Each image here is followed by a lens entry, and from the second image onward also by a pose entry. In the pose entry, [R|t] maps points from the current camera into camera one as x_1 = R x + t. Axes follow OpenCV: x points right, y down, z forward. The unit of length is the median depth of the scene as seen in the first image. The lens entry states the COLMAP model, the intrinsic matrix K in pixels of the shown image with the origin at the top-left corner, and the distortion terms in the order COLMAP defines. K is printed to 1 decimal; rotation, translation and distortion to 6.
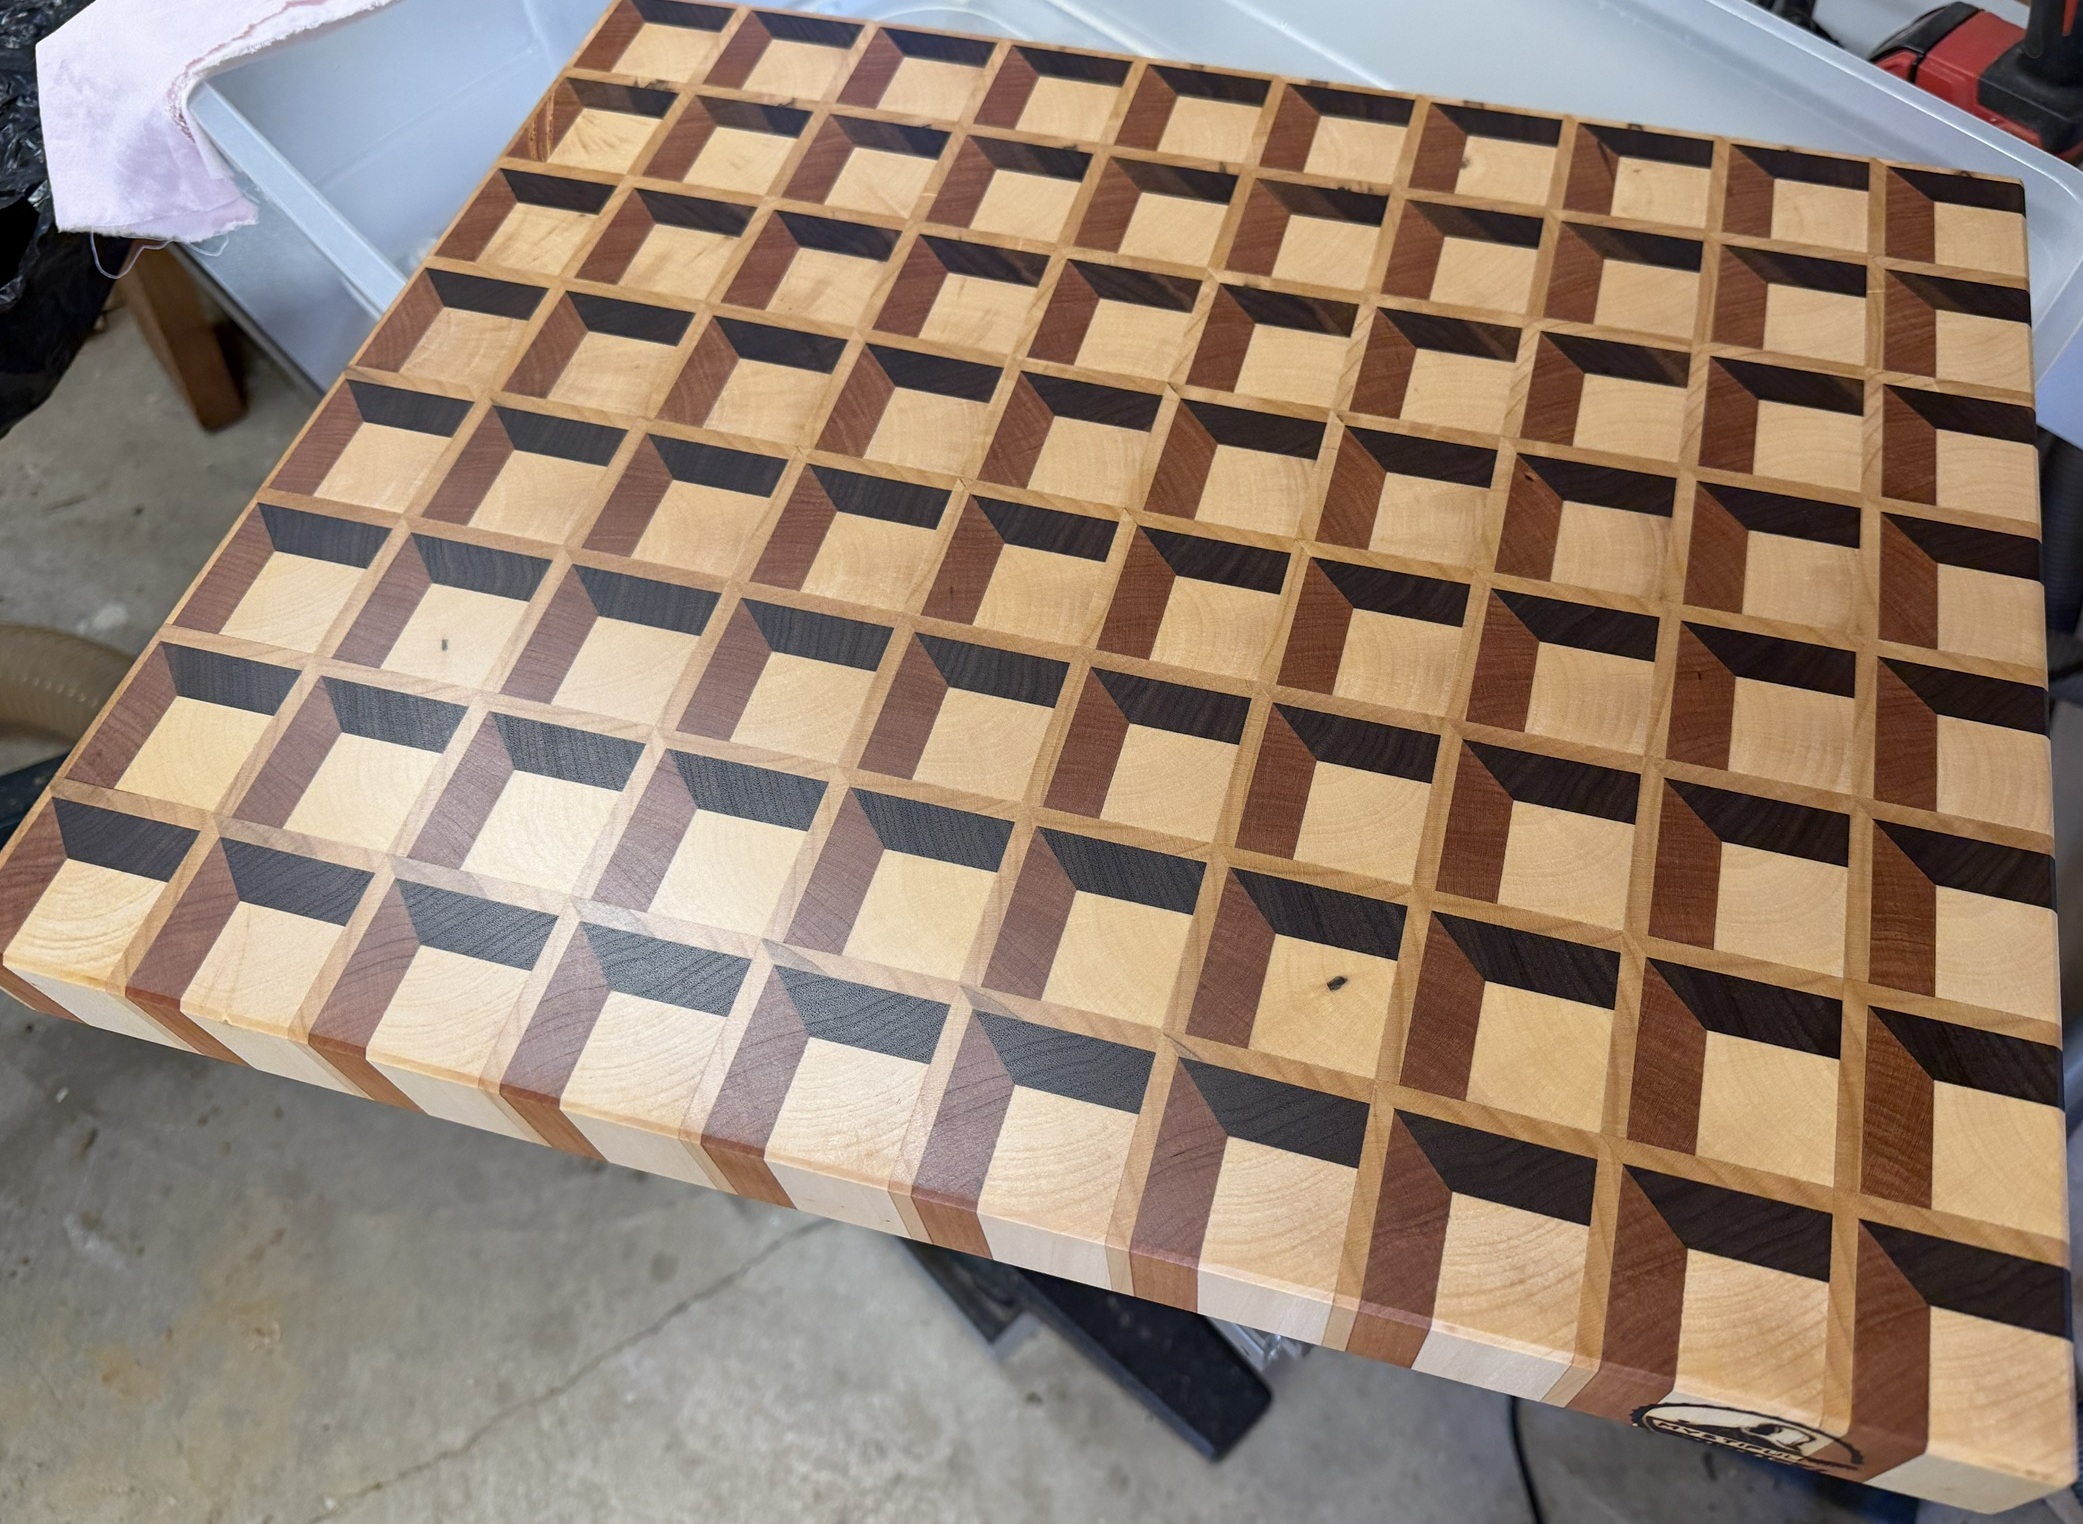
lens RADIAL K [[1605.0, 0, 1137.5], [0, 1605.0, 763.0], [0, 0, 1]] dist [0.049873, -0.105338]
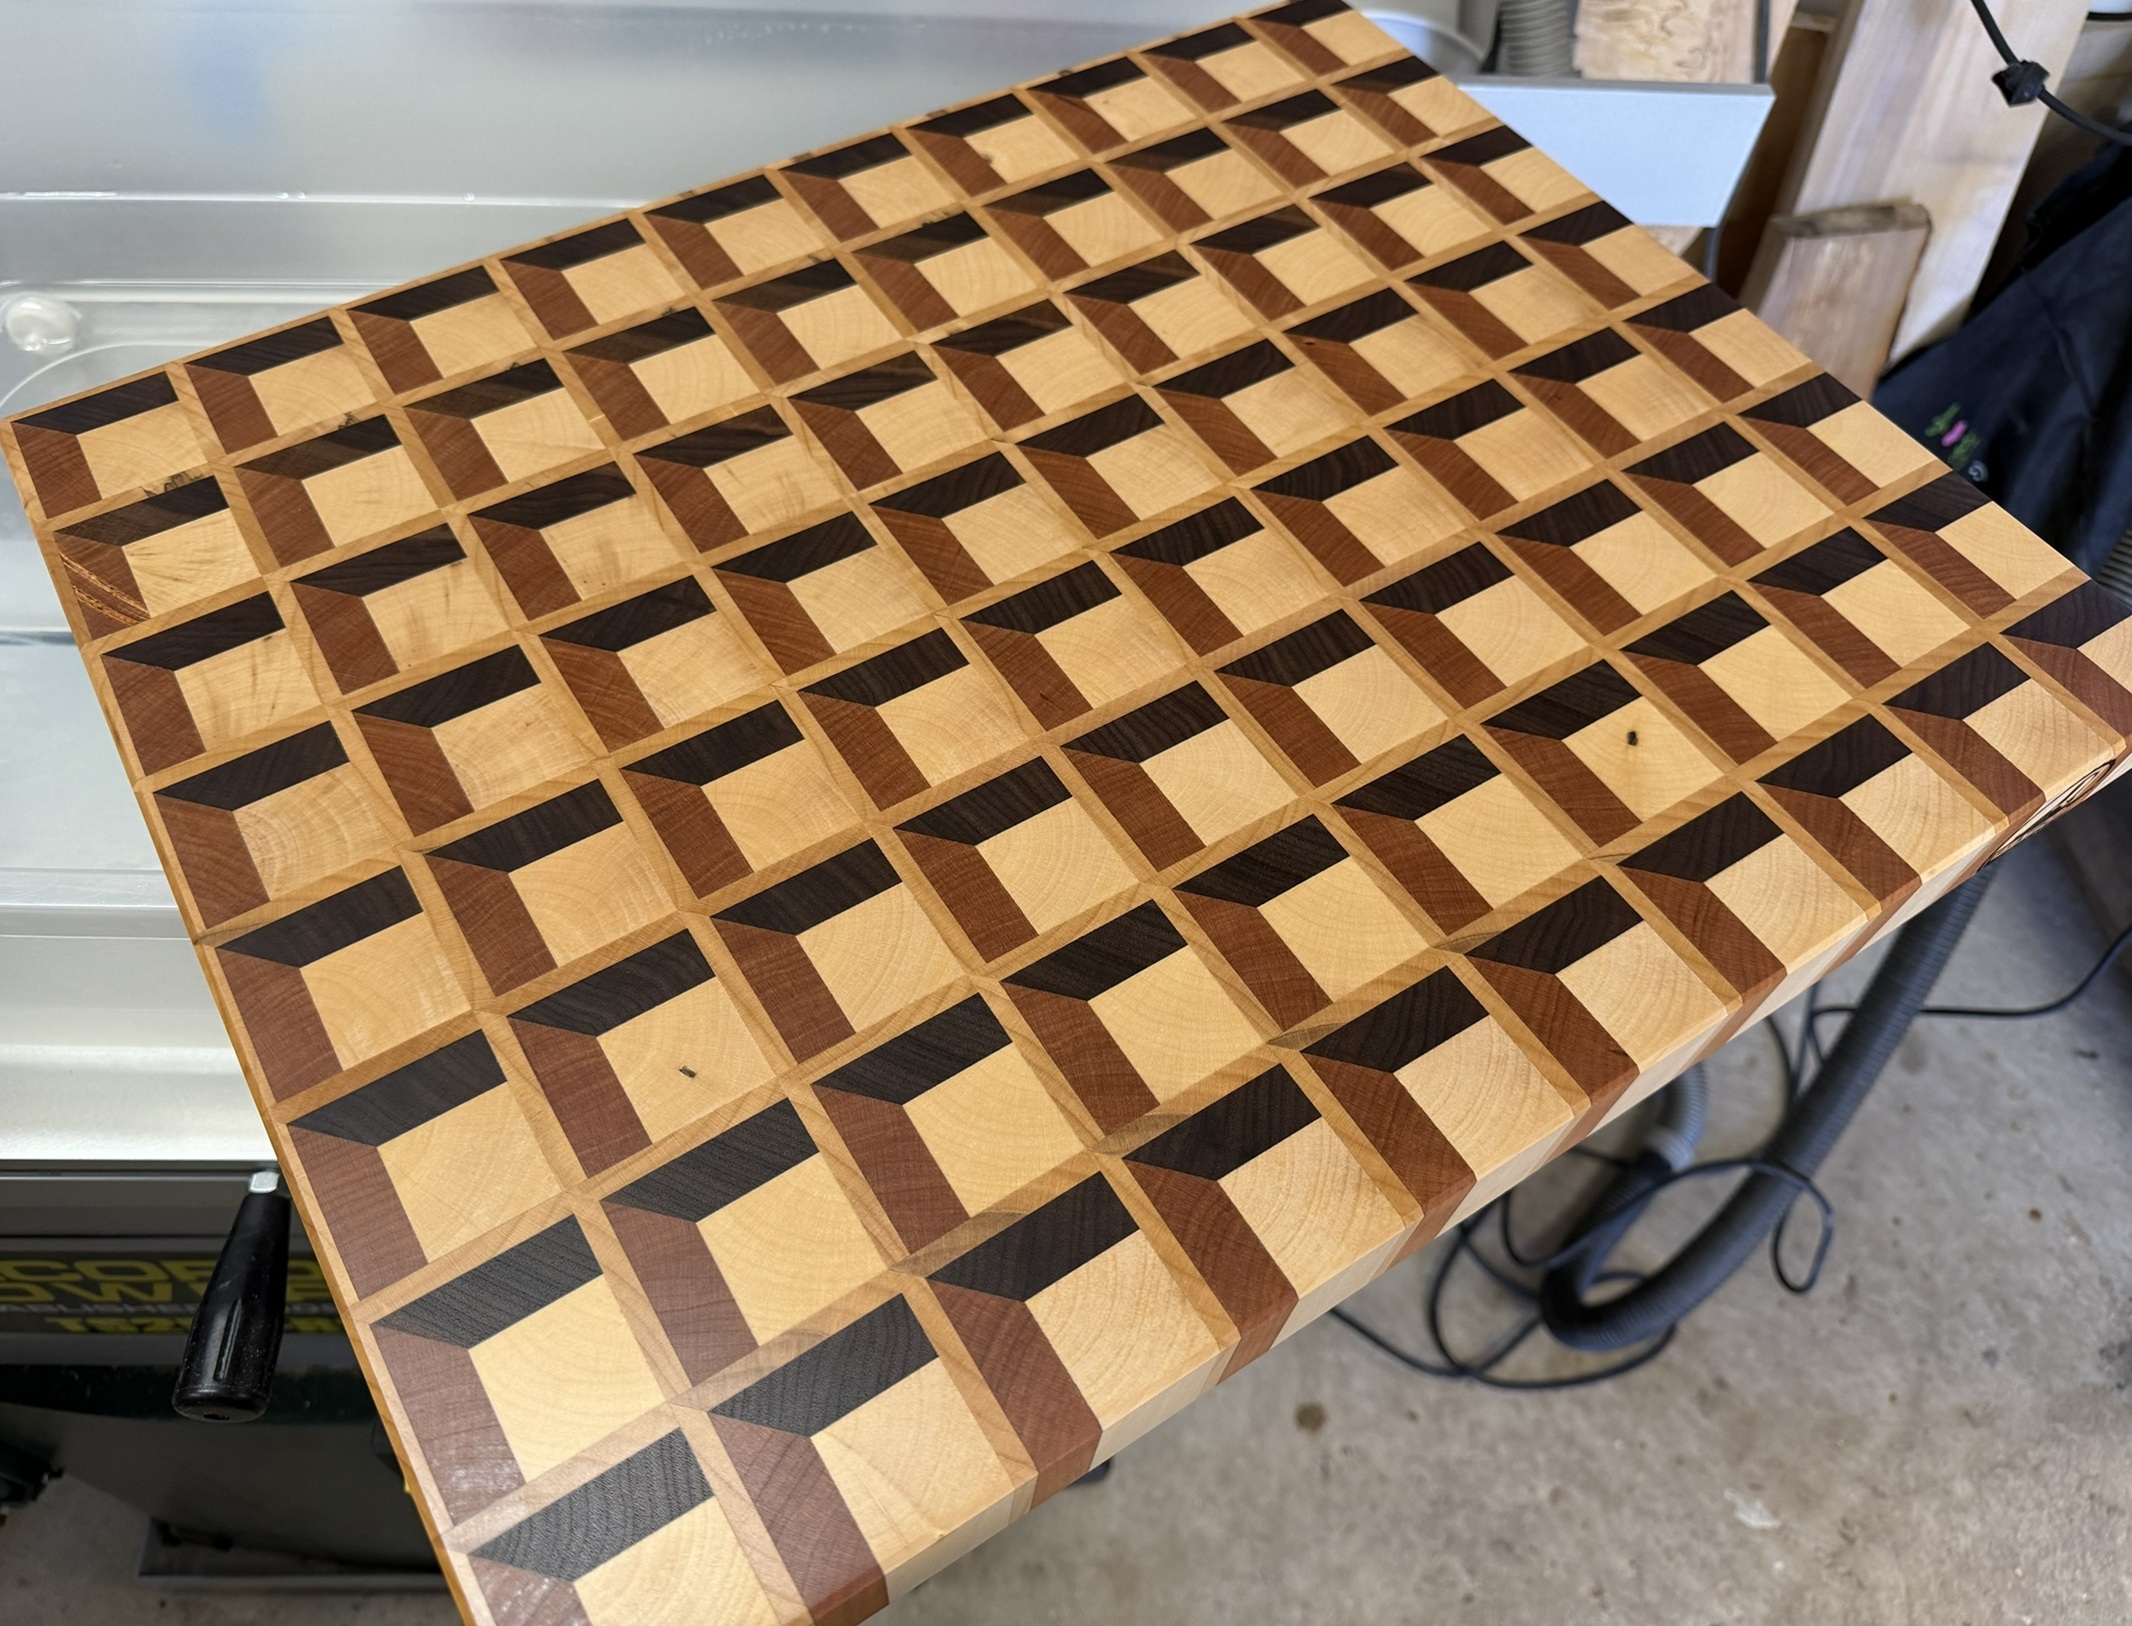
lens RADIAL K [[1855.6, 0, 1002.9], [0, 1855.6, 858.2], [0, 0, 1]] dist [0.070875, -0.227426]
pose [[0.658880, -0.559436, 0.502900, -0.661244], [0.601941, 0.793041, 0.093554, -0.135654], [-0.451158, 0.241075, 0.859267, 0.104360]]
